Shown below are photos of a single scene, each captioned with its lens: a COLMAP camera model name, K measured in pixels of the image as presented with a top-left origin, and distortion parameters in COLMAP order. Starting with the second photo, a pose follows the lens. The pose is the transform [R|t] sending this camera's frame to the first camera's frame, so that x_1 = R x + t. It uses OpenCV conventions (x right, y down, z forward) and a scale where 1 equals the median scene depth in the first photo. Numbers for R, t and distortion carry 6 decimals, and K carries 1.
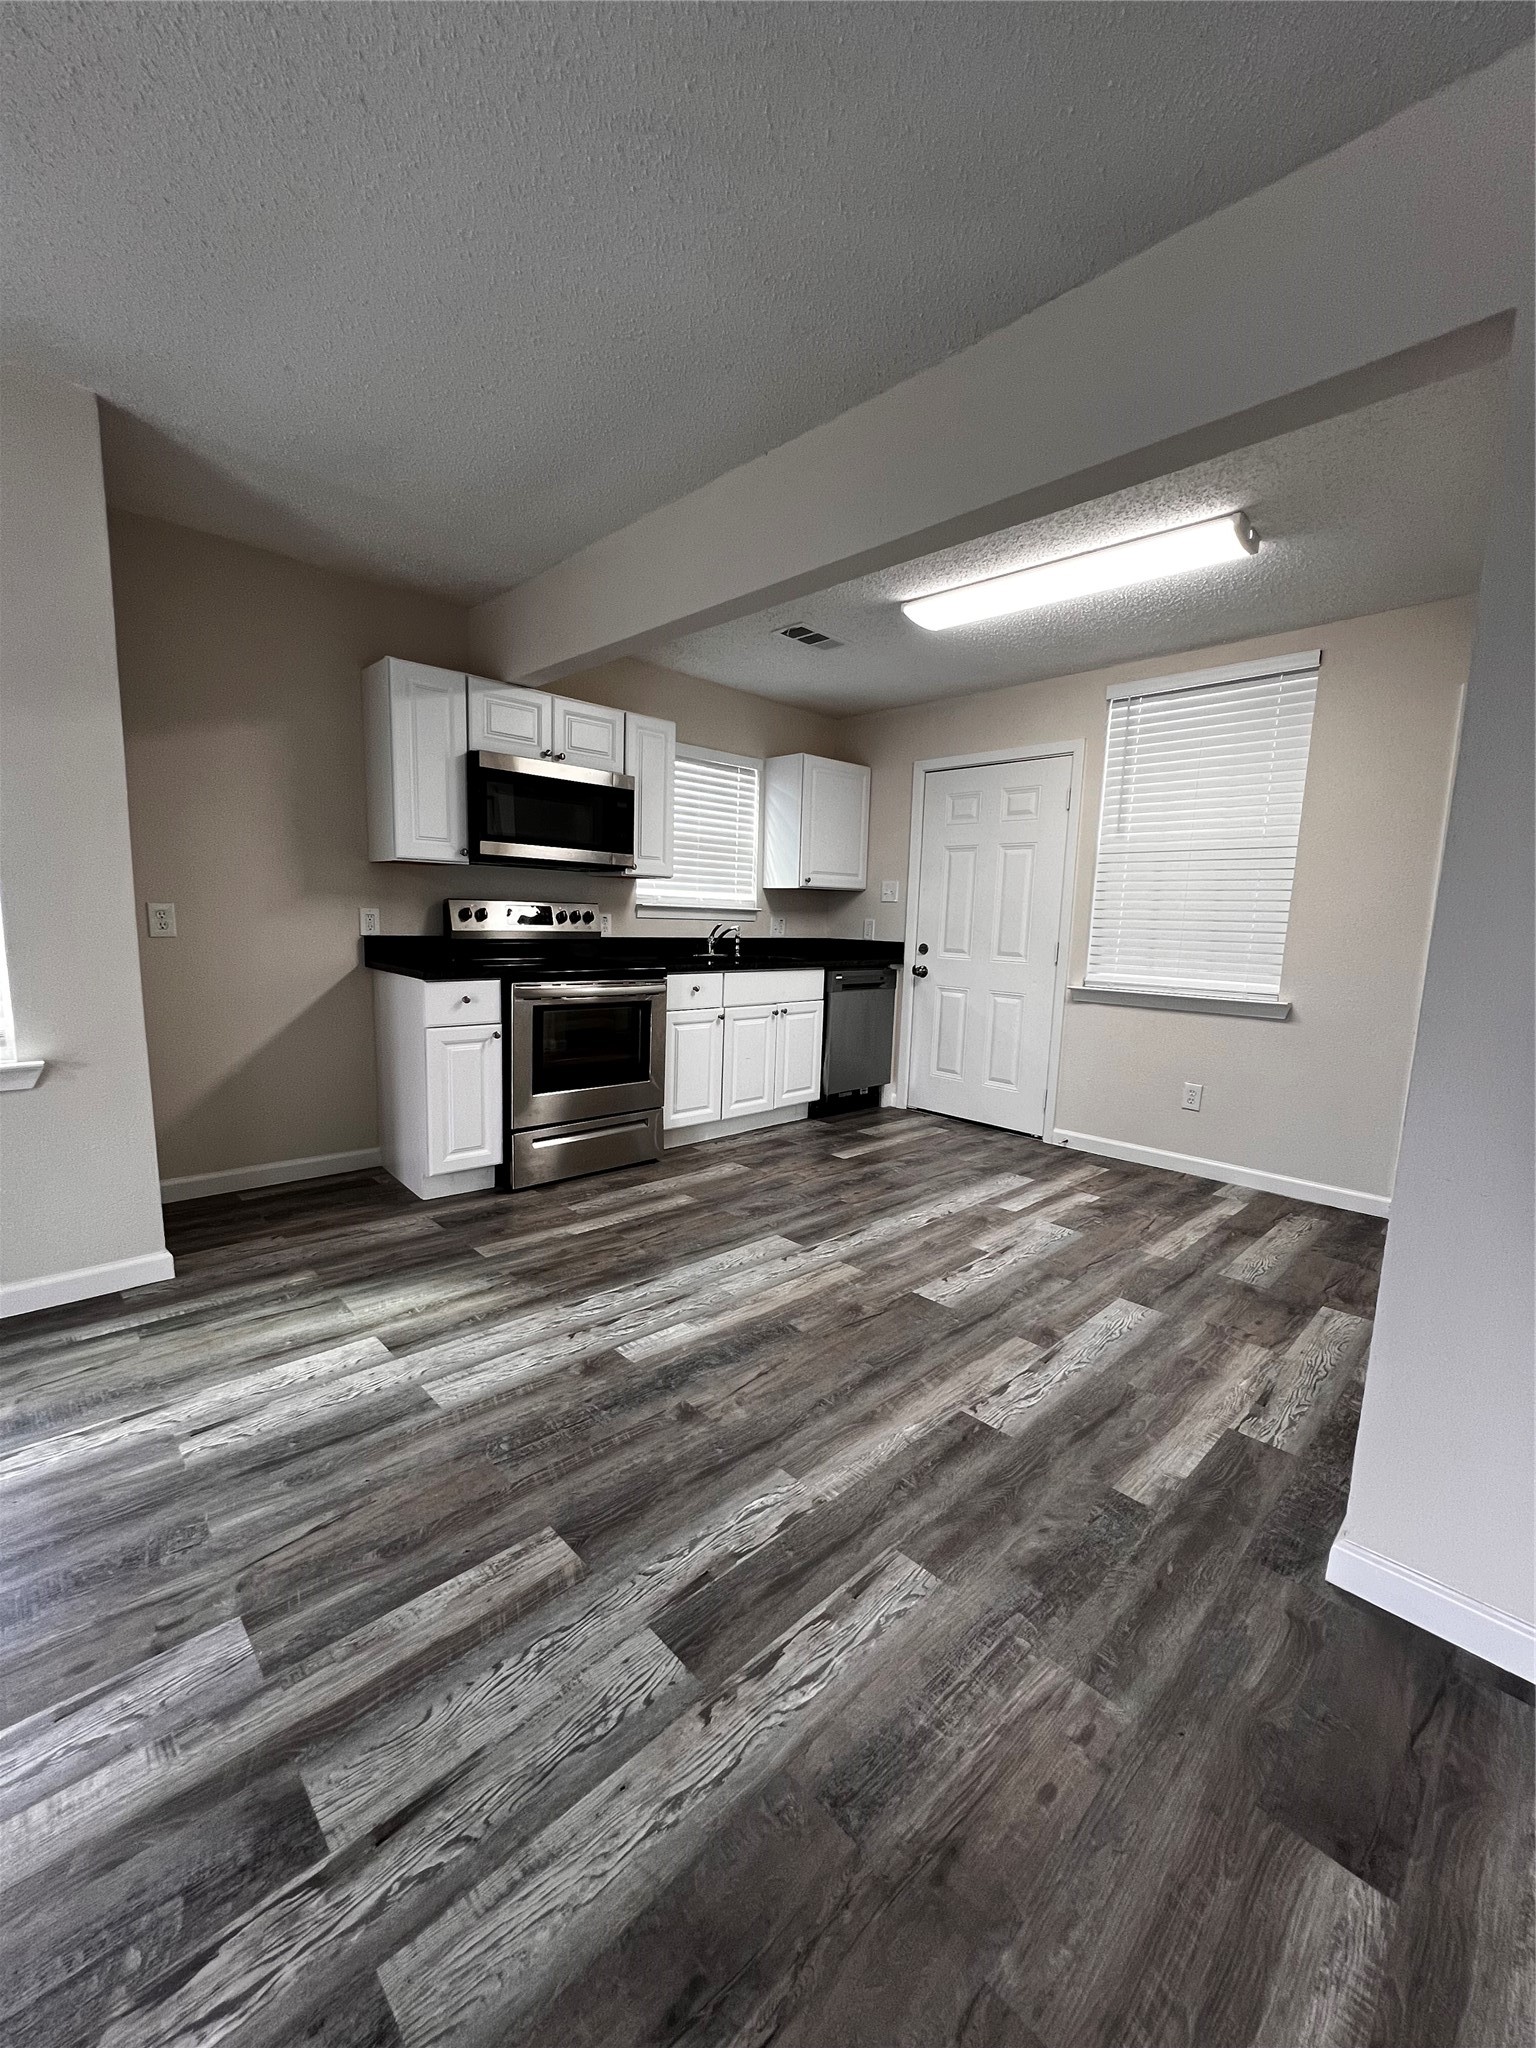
lens RADIAL K [[820.5, 0, 760.9], [0, 820.5, 1028.6], [0, 0, 1]] dist [-0.003012, 0.000776]
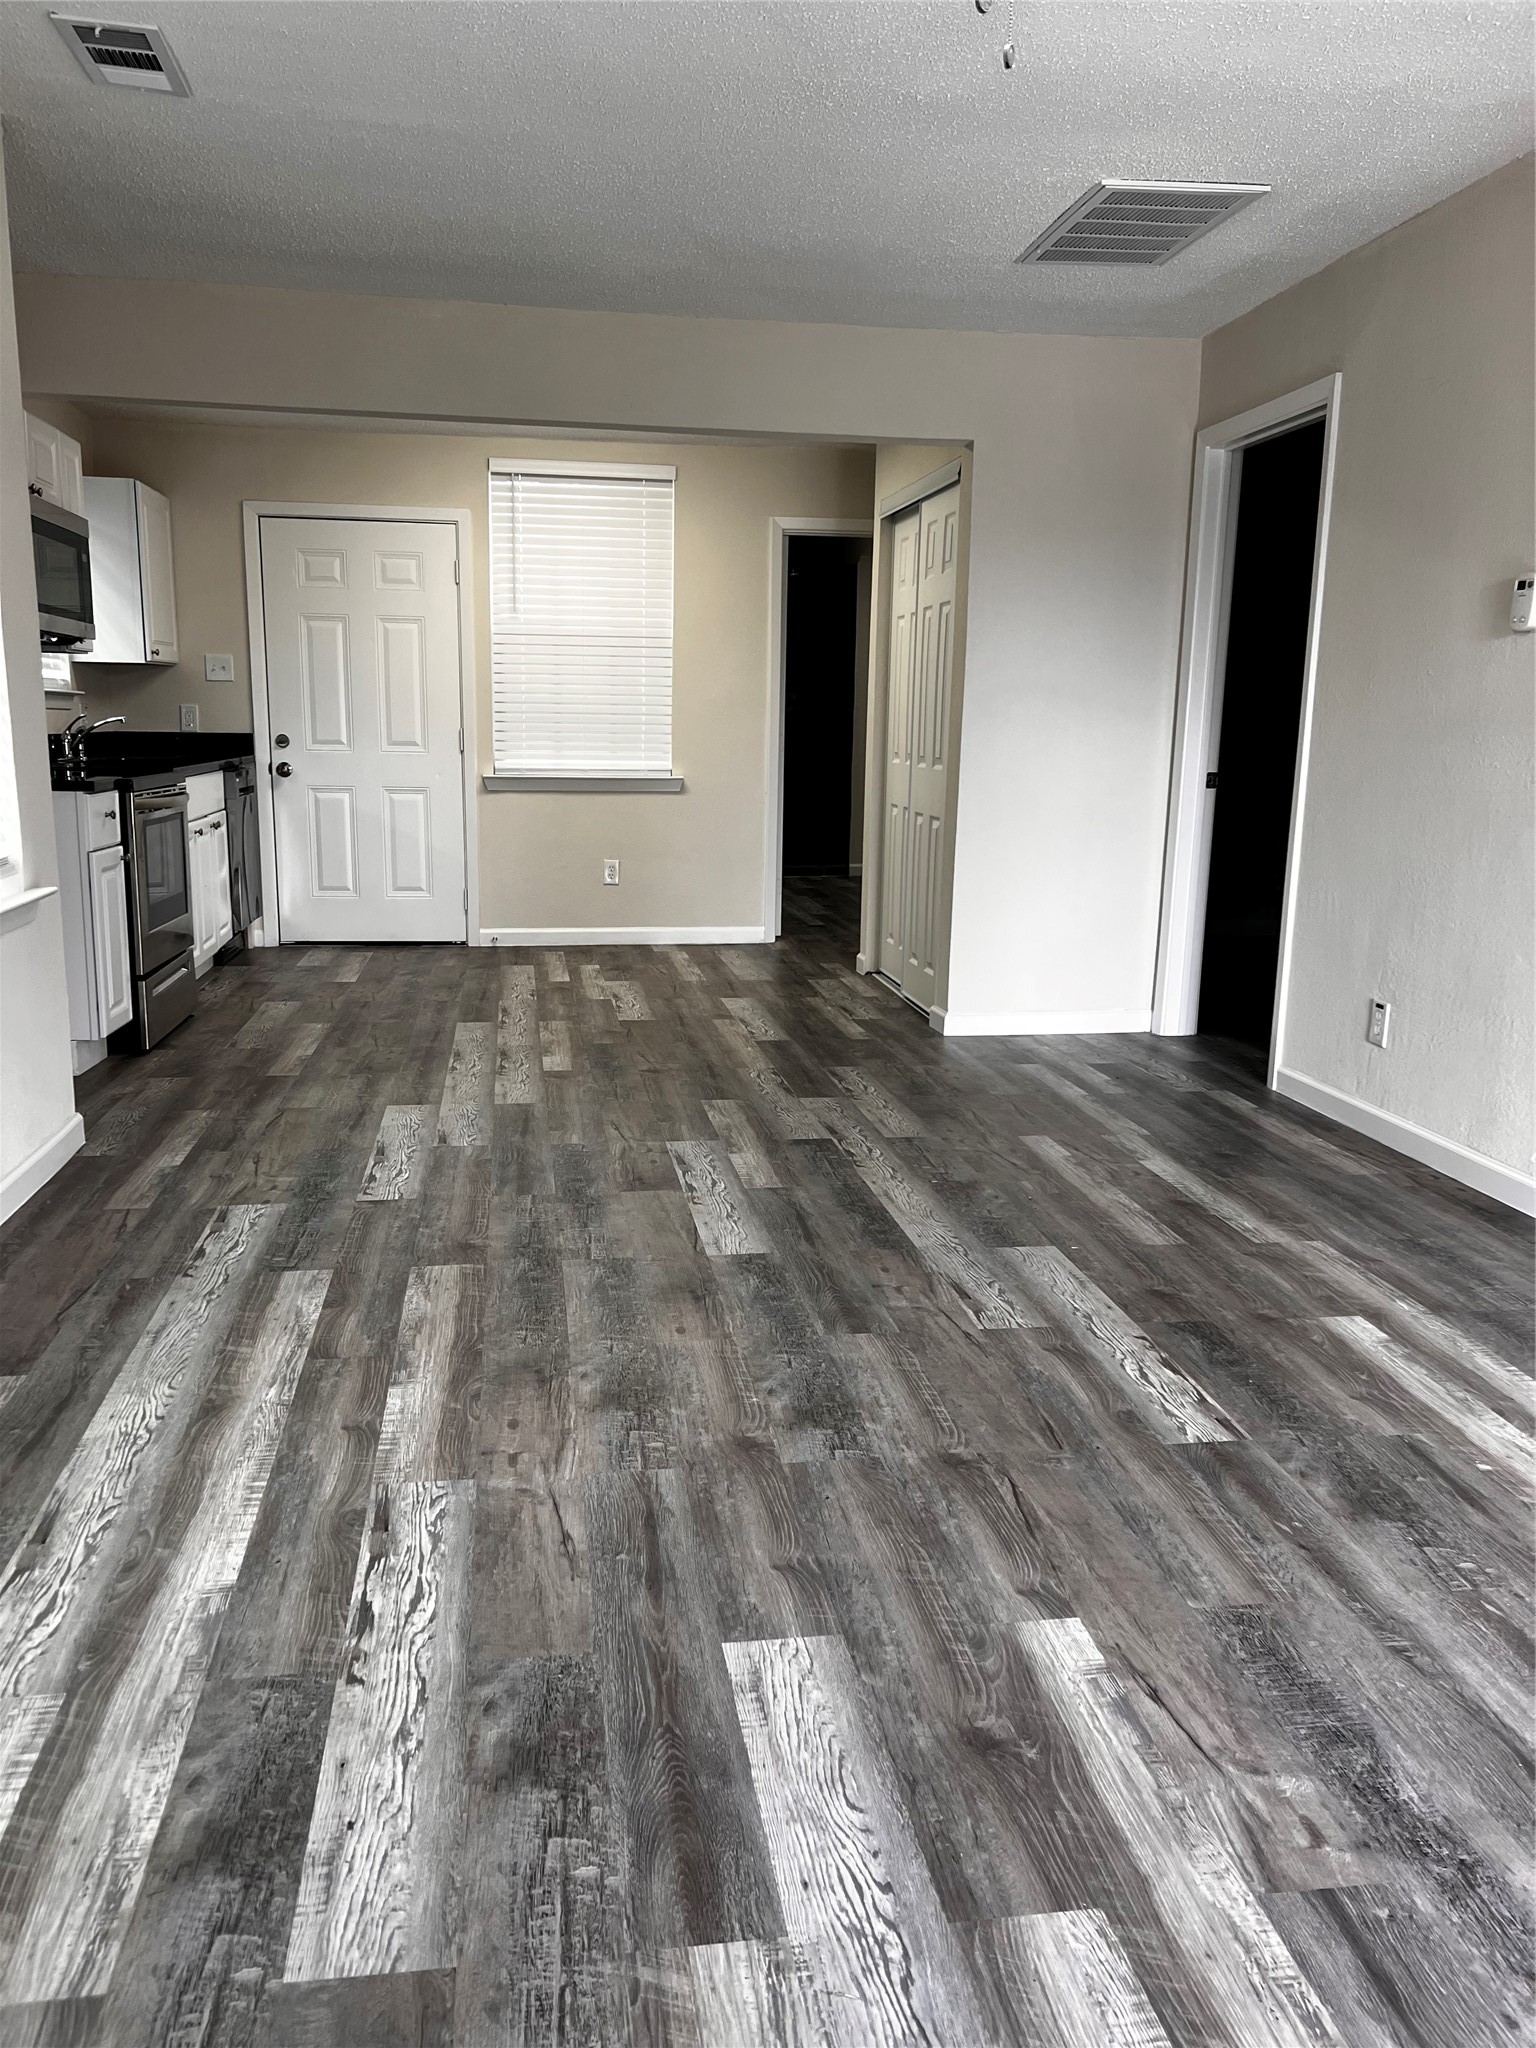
lens RADIAL K [[1535.8, 0, 759.0], [0, 1535.8, 1038.4], [0, 0, 1]] dist [0.043180, -0.057424]
pose [[0.574403, -0.185232, 0.797339, -1.391298], [0.112587, 0.982681, 0.147181, 0.033159], [-0.810793, 0.005228, 0.585310, -0.460601]]
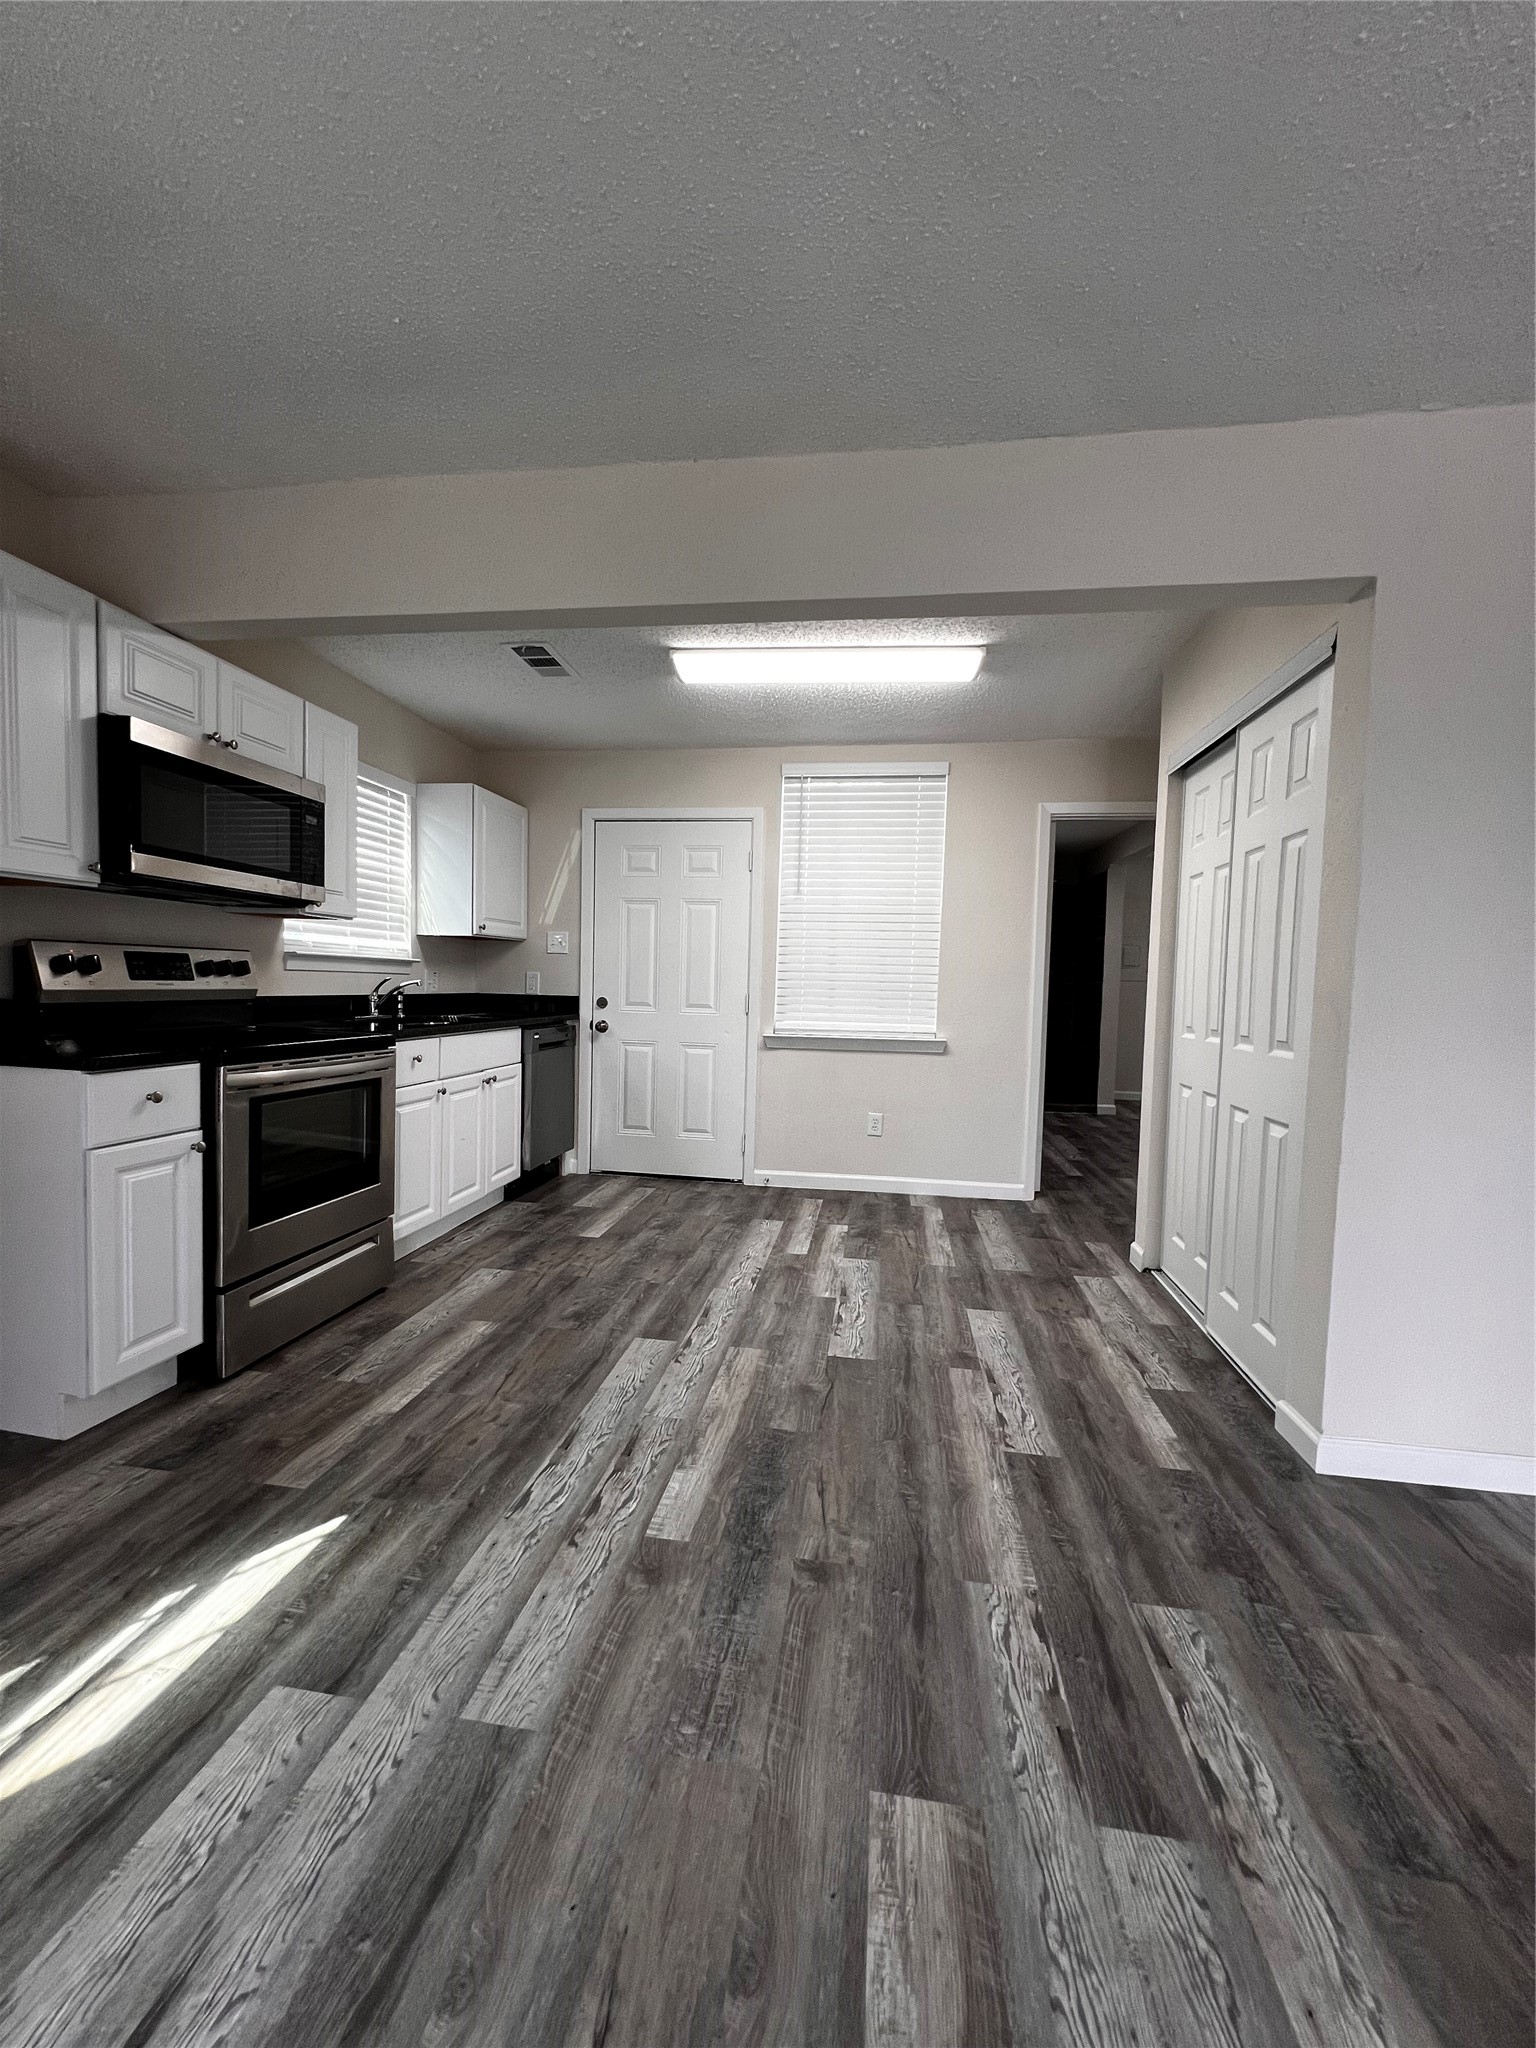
lens RADIAL K [[820.7, 0, 761.1], [0, 820.7, 1028.7], [0, 0, 1]] dist [-0.001853, 0.000022]
pose [[0.795315, -0.041604, 0.604768, -0.408951], [0.080076, 0.996110, -0.036780, -0.030238], [-0.600885, 0.077679, 0.795552, 0.228650]]
